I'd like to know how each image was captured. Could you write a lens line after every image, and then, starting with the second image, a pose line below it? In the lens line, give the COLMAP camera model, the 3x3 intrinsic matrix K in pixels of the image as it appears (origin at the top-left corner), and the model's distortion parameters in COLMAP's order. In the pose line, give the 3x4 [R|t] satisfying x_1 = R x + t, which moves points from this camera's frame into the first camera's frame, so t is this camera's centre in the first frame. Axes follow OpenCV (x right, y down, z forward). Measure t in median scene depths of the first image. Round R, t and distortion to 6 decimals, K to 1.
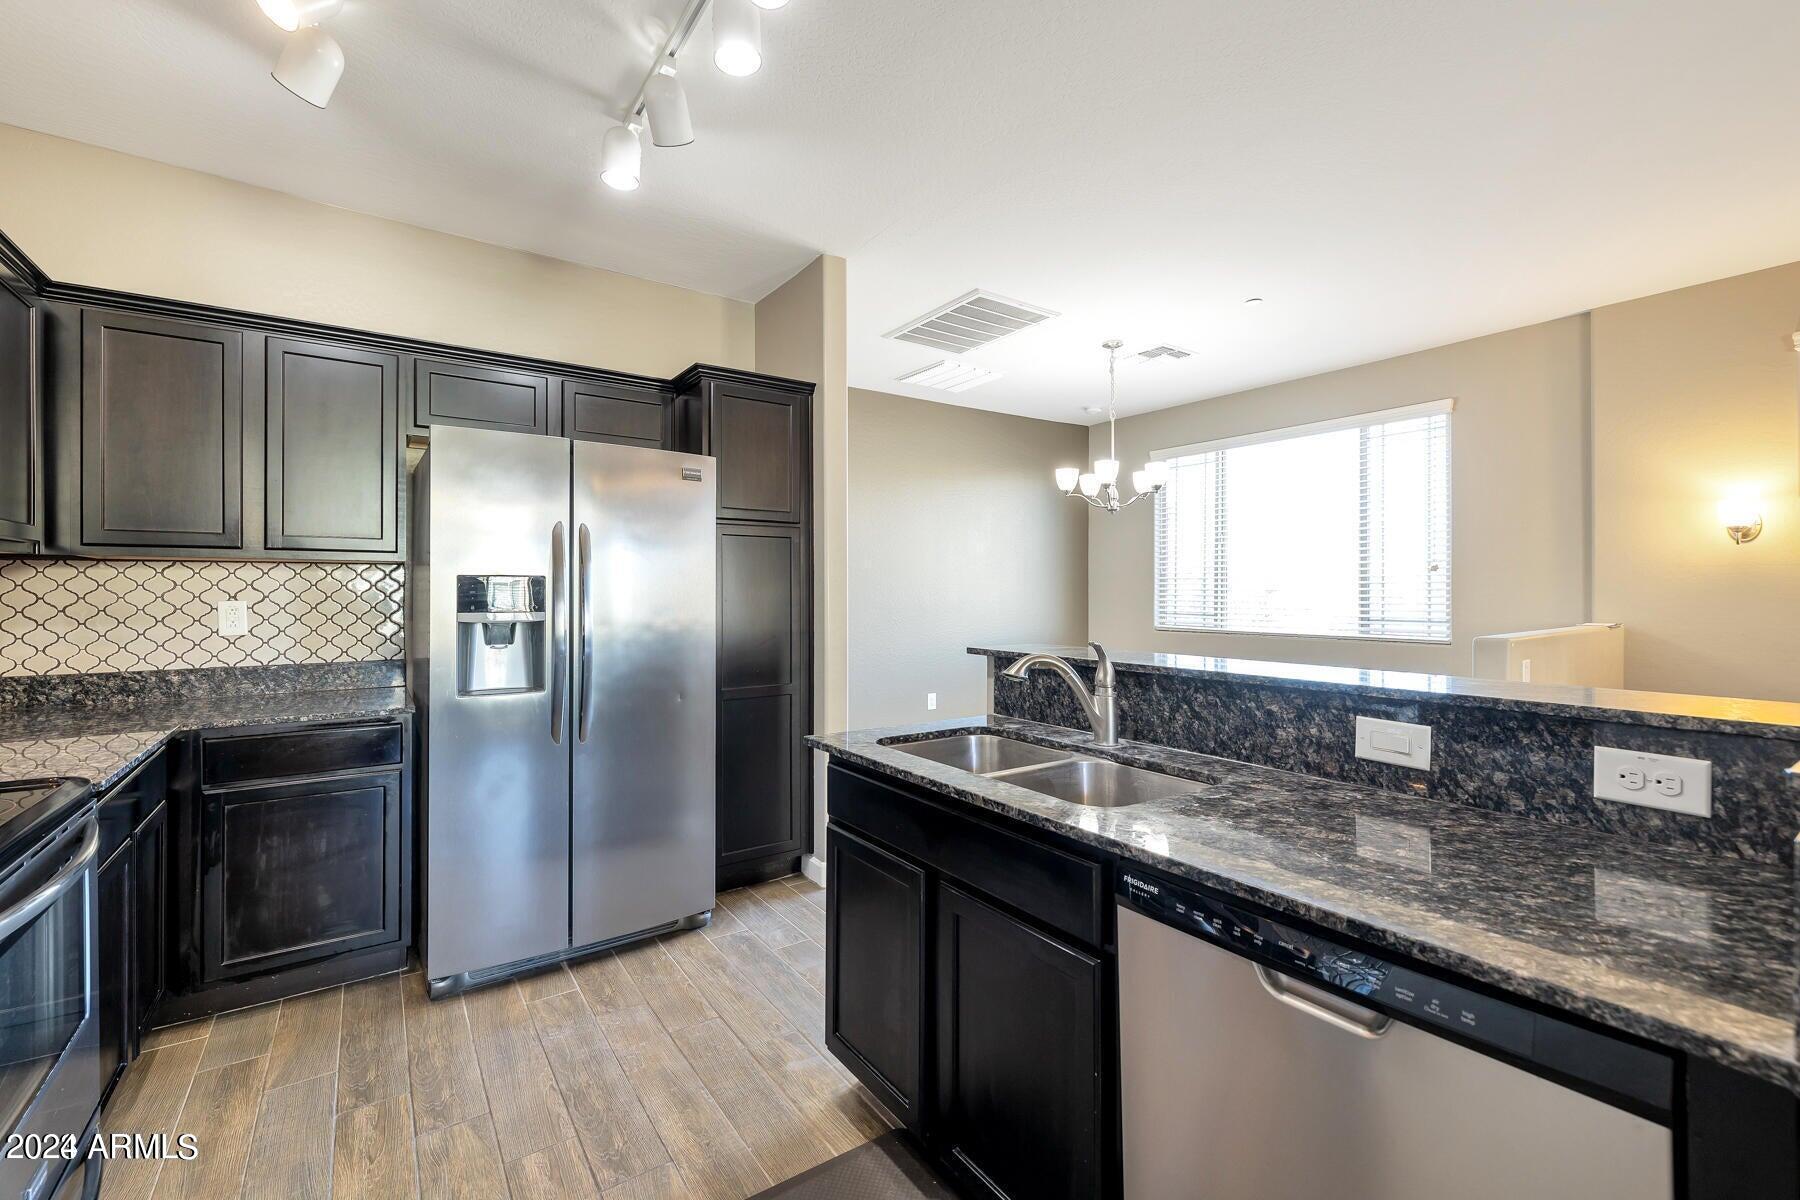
lens RADIAL K [[765.6, 0, 895.4], [0, 765.6, 589.5], [0, 0, 1]] dist [-0.001847, 0.000193]
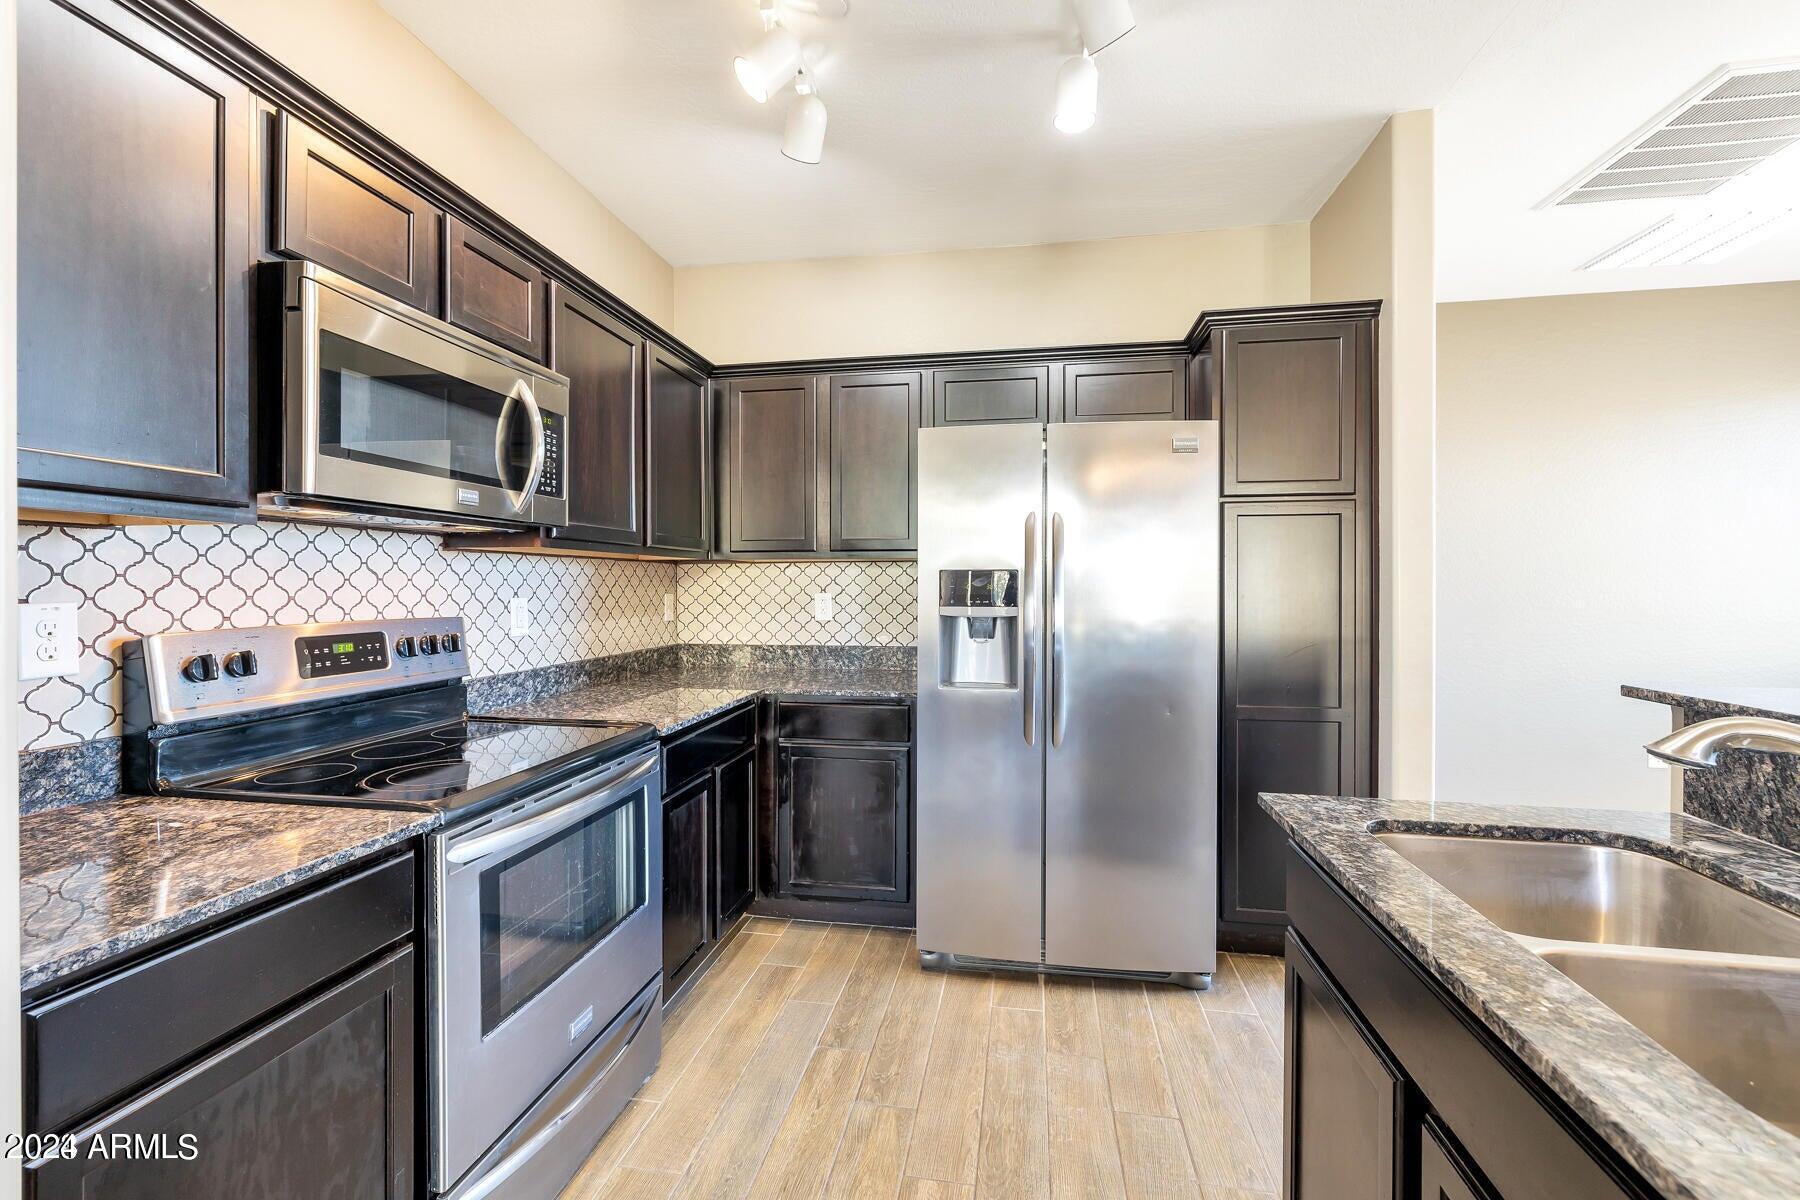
lens RADIAL K [[765.6, 0, 880.2], [0, 765.6, 589.3], [0, 0, 1]] dist [-0.001847, 0.000193]
pose [[0.703115, 0.004869, -0.711060, 0.112518], [0.001235, 0.999967, 0.008069, -0.001119], [0.711075, -0.006552, 0.703085, 0.217538]]
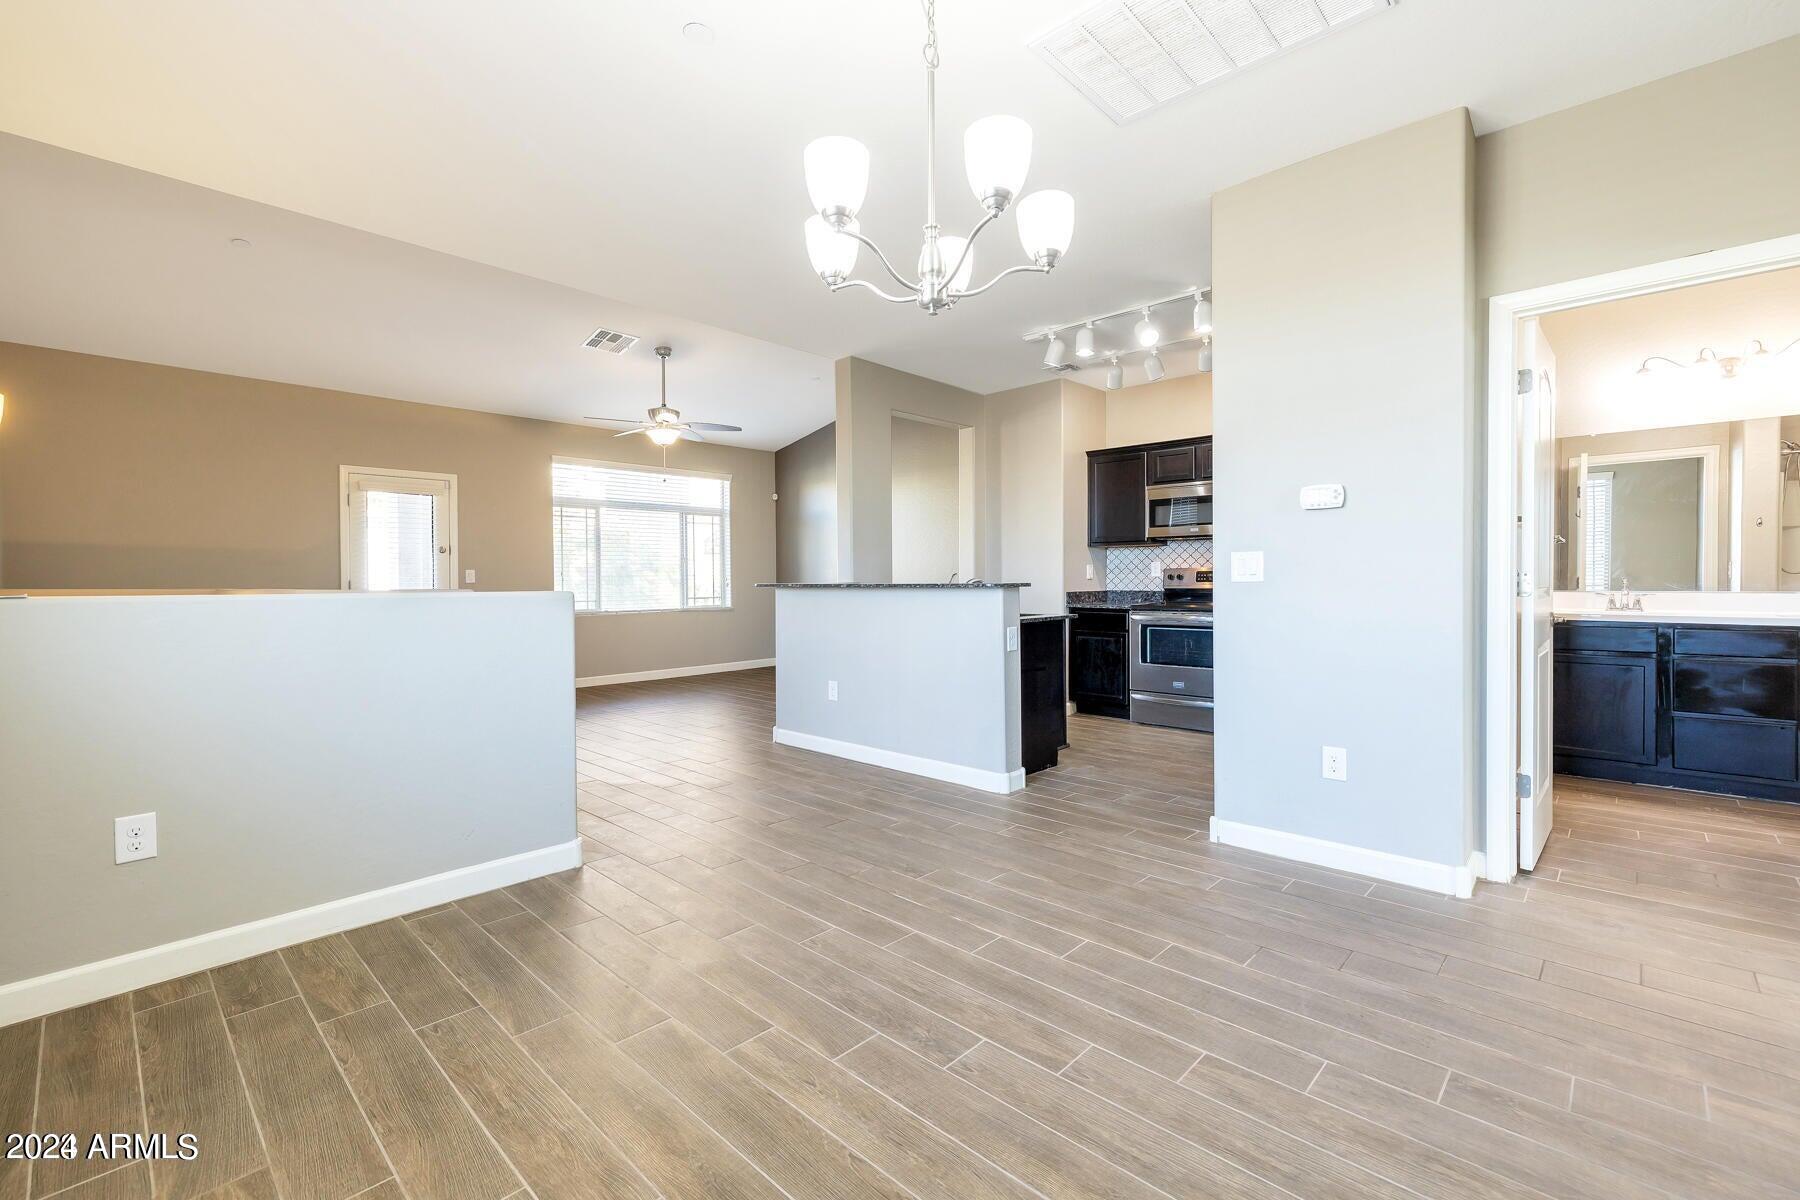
lens RADIAL K [[765.6, 0, 899.4], [0, 765.6, 587.5], [0, 0, 1]] dist [-0.001847, 0.000193]
pose [[-0.978470, 0.012189, -0.206030, 0.763896], [0.010114, 0.999887, 0.011122, 0.065121], [0.206143, 0.008799, -0.978482, 2.706986]]
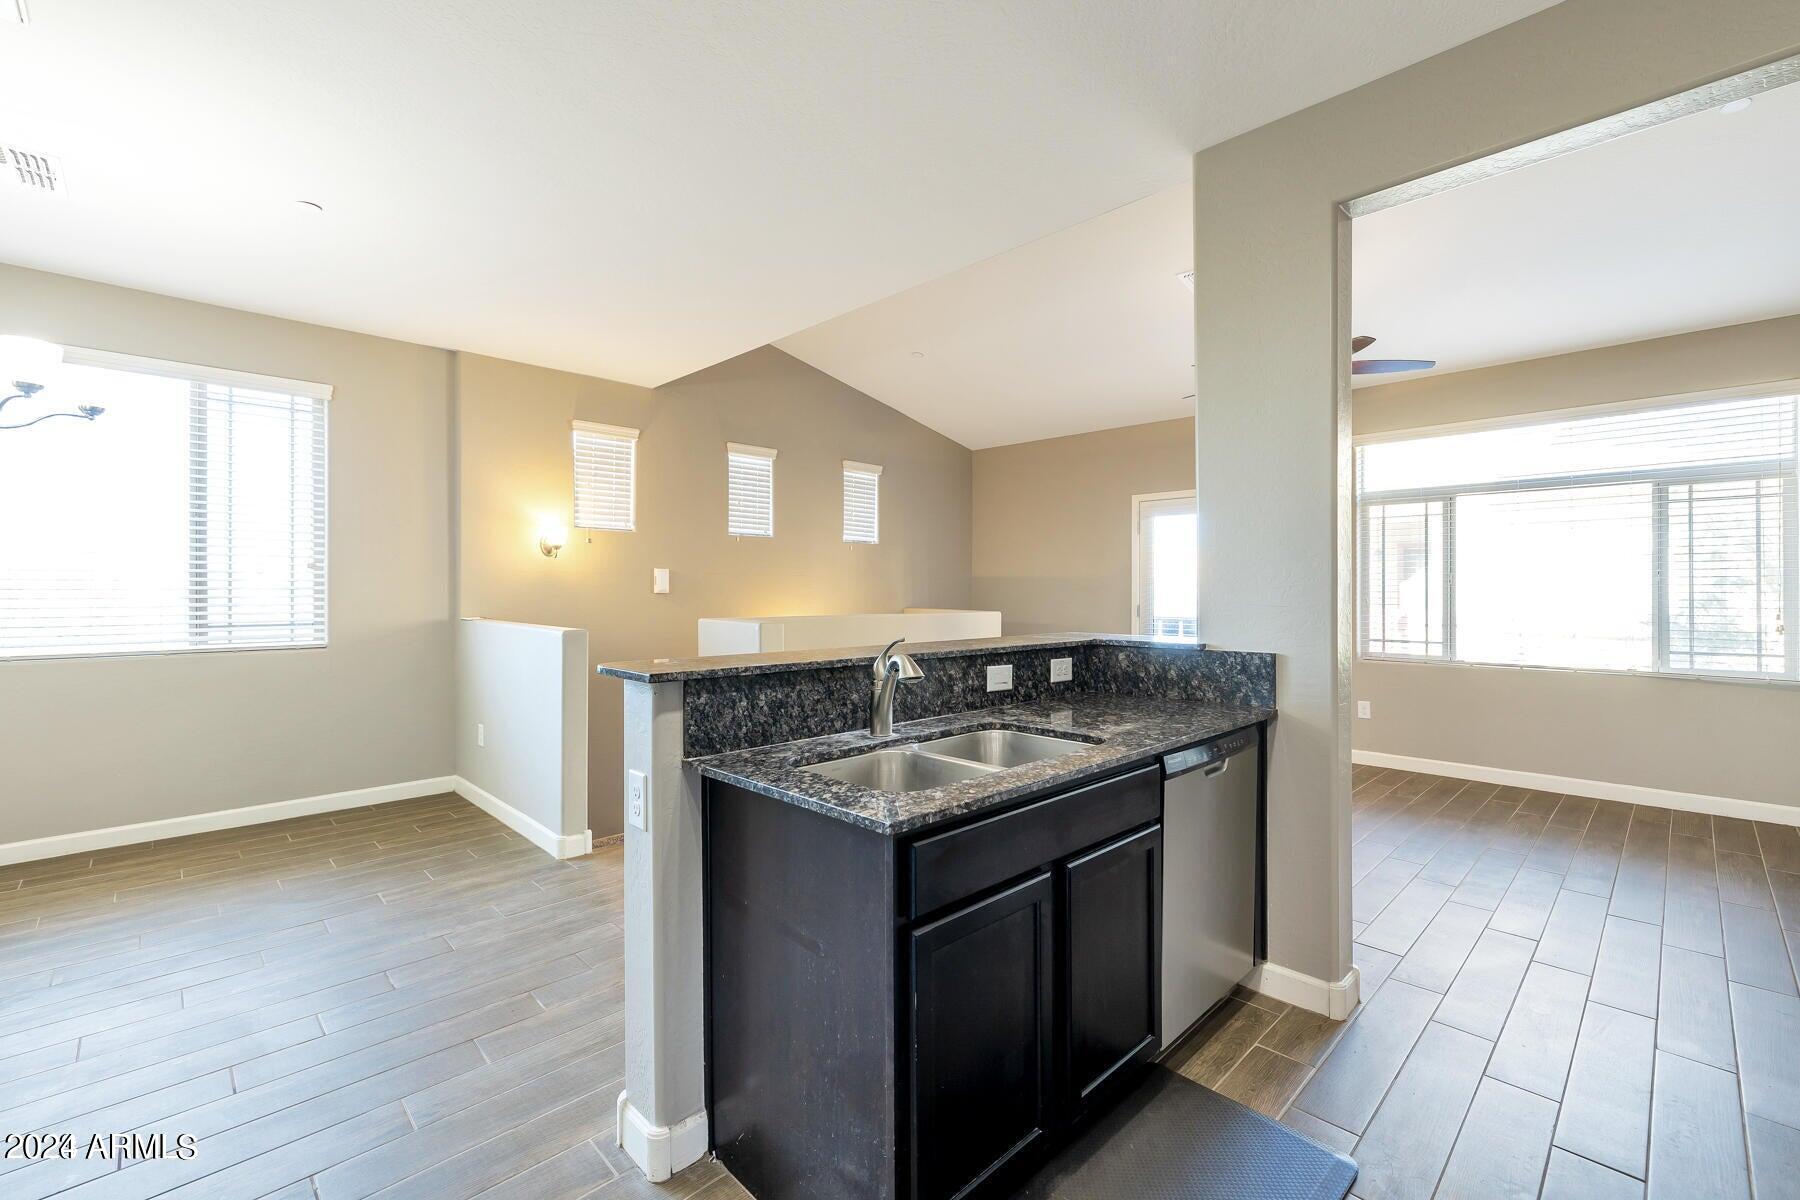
lens RADIAL K [[765.6, 0, 893.3], [0, 765.6, 594.0], [0, 0, 1]] dist [-0.001847, 0.000193]
pose [[-0.173473, -0.003891, 0.984831, -0.618299], [-0.002893, 0.999990, 0.003441, 0.001750], [-0.984834, -0.002252, -0.173483, 0.929232]]
